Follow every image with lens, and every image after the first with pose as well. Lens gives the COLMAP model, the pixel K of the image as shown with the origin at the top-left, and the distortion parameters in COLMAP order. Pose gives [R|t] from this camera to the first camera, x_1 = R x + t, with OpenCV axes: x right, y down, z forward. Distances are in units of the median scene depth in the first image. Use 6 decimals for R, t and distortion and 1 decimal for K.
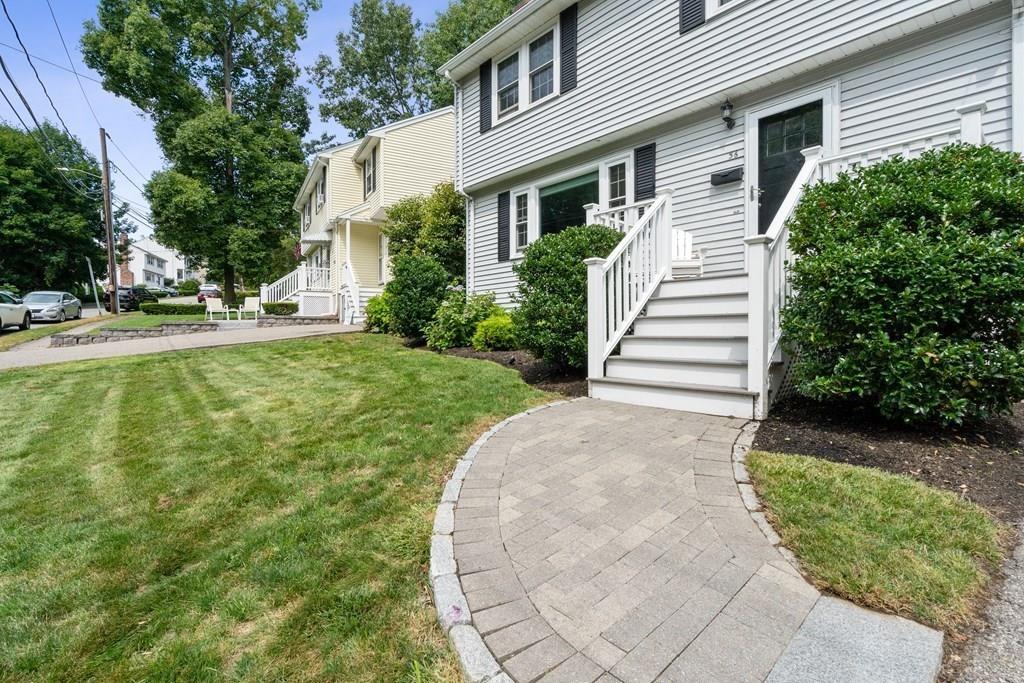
lens RADIAL K [[478.7, 0, 518.3], [0, 478.7, 337.3], [0, 0, 1]] dist [-0.005132, 0.000063]
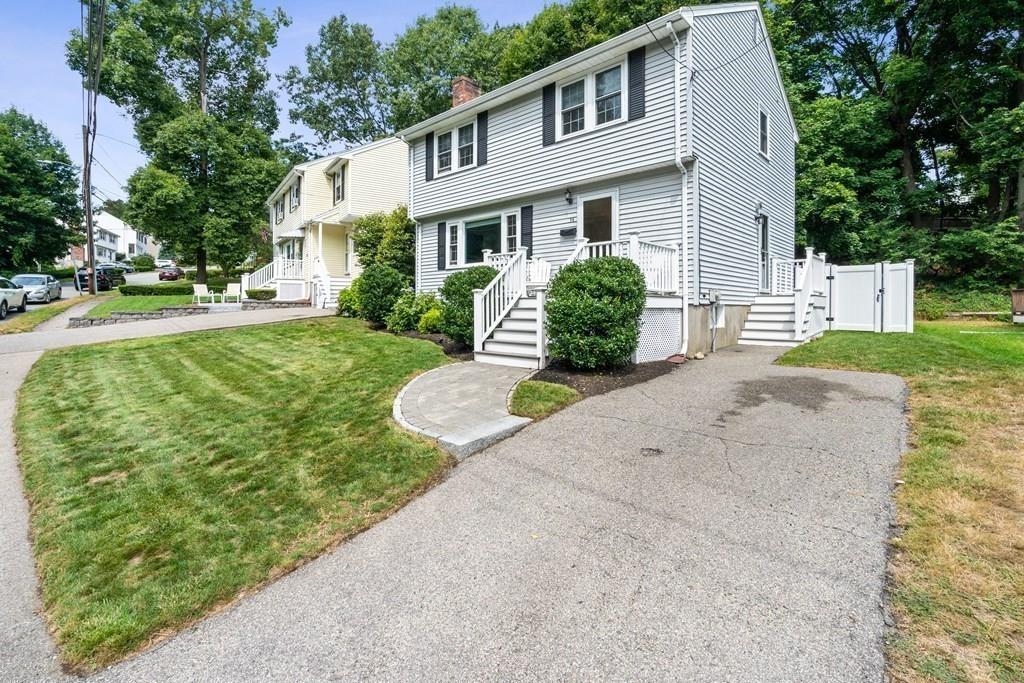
lens RADIAL K [[466.0, 0, 516.4], [0, 466.0, 299.5], [0, 0, 1]] dist [-0.010147, 0.003633]
pose [[0.995868, 0.003769, 0.090739, 0.065370], [-0.001489, 0.999682, -0.025175, -0.034679], [-0.090805, 0.024936, 0.995556, -0.406059]]
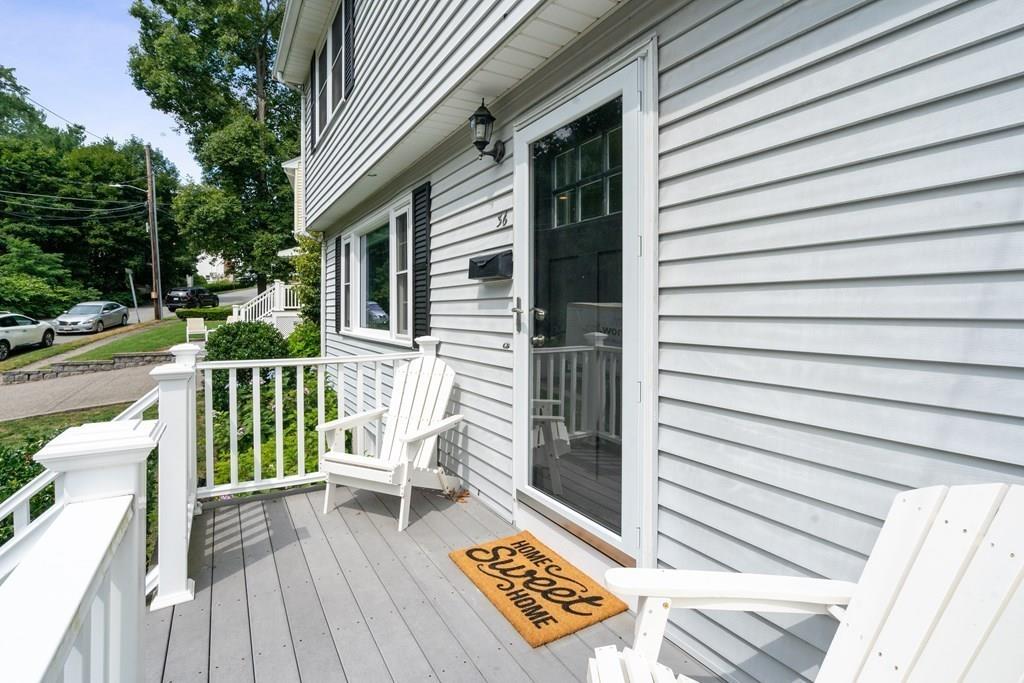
lens RADIAL K [[478.7, 0, 505.4], [0, 478.7, 306.8], [0, 0, 1]] dist [-0.005132, 0.000063]
pose [[0.979302, -0.003404, -0.202378, 0.349239], [0.001314, 0.999944, -0.010460, -0.187739], [0.202403, 0.009978, 0.979252, 0.351703]]
